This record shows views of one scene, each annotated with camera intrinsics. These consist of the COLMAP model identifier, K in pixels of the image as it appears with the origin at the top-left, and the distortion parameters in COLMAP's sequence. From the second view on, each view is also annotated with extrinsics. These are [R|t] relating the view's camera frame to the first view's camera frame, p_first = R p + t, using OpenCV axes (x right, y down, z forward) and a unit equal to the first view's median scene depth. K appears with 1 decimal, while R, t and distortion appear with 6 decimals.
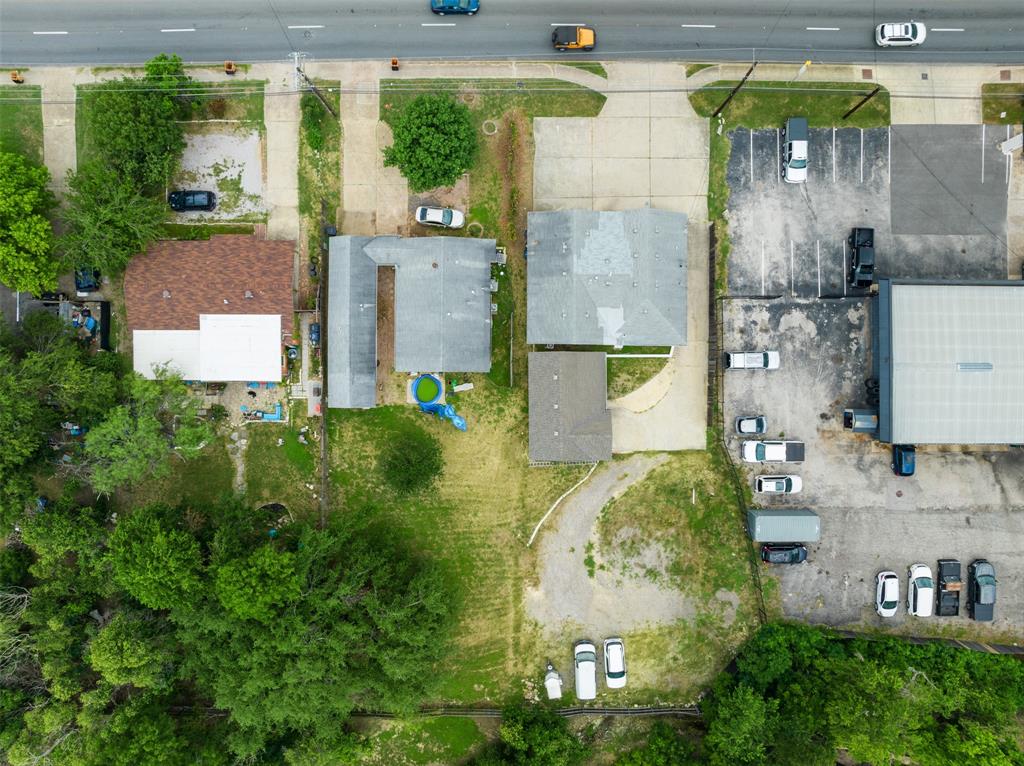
lens RADIAL K [[724.9, 0, 517.0], [0, 724.9, 374.7], [0, 0, 1]] dist [-0.043308, -0.000080]
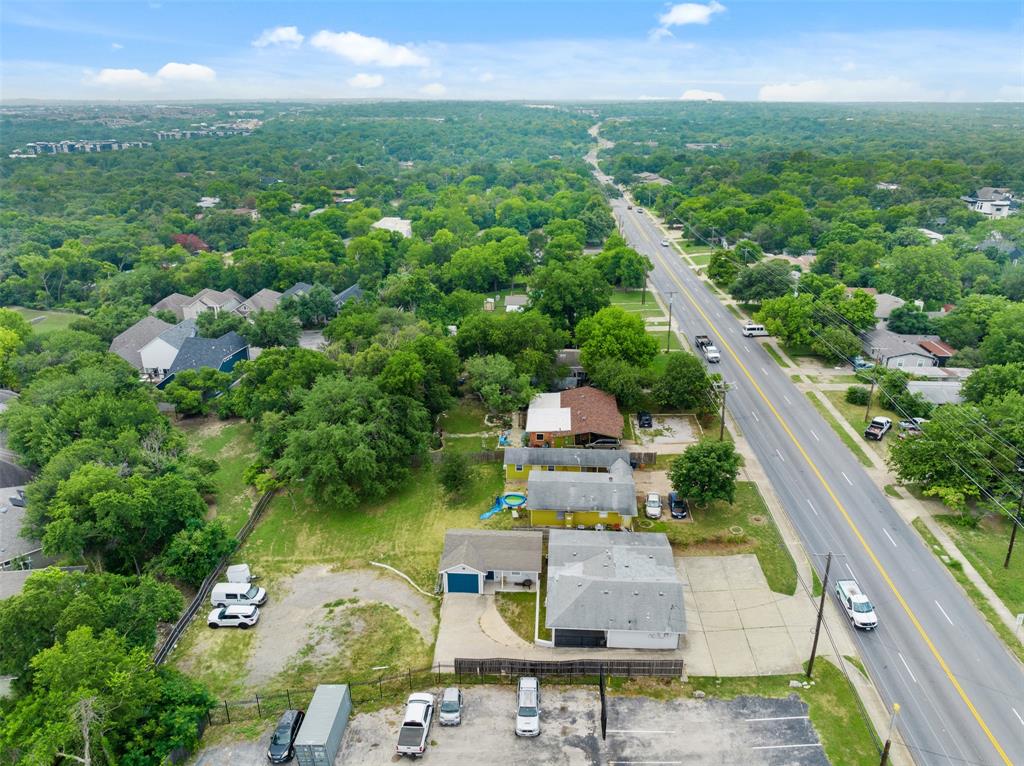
lens RADIAL K [[724.9, 0, 517.0], [0, 724.9, 374.7], [0, 0, 1]] dist [-0.043308, -0.000080]
pose [[-0.052229, 0.362752, -0.930421, 0.970222], [-0.998593, -0.010415, 0.051995, -0.046773], [0.009171, 0.931827, 0.362786, 0.339145]]
